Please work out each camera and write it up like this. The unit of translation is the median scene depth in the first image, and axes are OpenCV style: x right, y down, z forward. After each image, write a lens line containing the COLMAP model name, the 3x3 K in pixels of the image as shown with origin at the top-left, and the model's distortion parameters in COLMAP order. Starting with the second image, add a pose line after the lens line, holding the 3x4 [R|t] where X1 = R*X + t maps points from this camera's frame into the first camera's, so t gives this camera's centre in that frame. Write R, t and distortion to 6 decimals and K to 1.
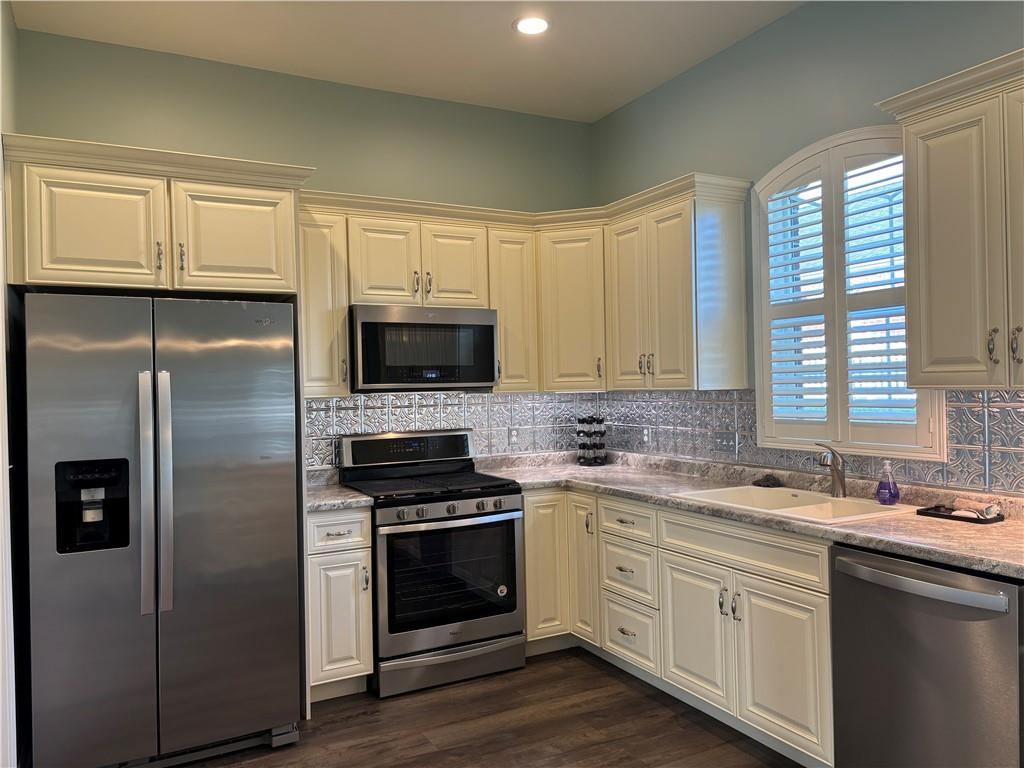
lens RADIAL K [[775.4, 0, 509.6], [0, 775.4, 382.2], [0, 0, 1]] dist [0.003058, -0.000593]
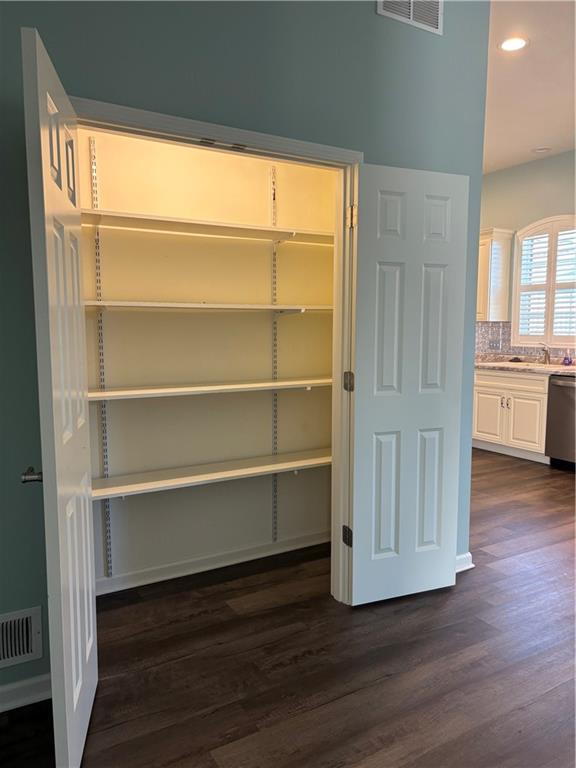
lens RADIAL K [[581.5, 0, 287.8], [0, 581.5, 386.0], [0, 0, 1]] dist [0.003058, -0.000593]
pose [[0.997611, 0.019654, 0.066232, -0.523803], [-0.026579, 0.994080, 0.105352, 0.039096], [-0.063770, -0.106860, 0.992227, -0.805754]]
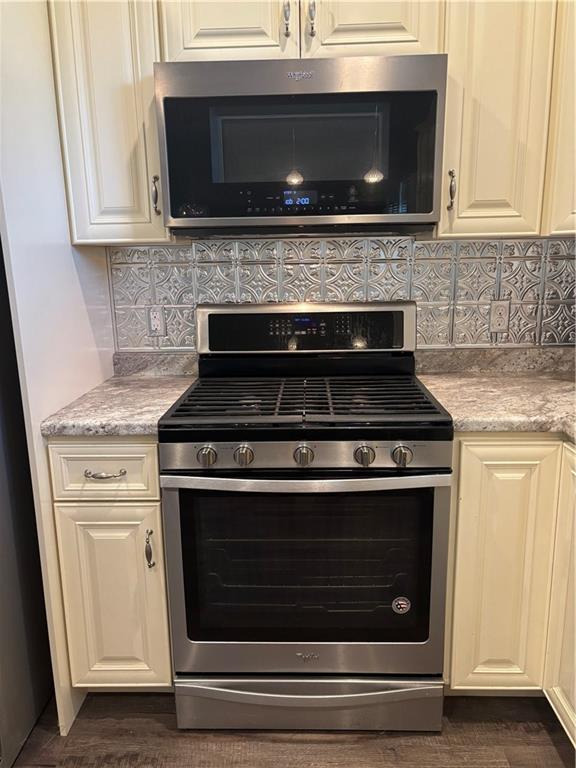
lens RADIAL K [[581.5, 0, 290.7], [0, 581.5, 386.1], [0, 0, 1]] dist [0.003058, -0.000593]
pose [[0.867347, 0.119981, -0.483026, 0.098642], [-0.004229, 0.972250, 0.233908, 0.021017], [0.497686, -0.200836, 0.843785, 0.620230]]
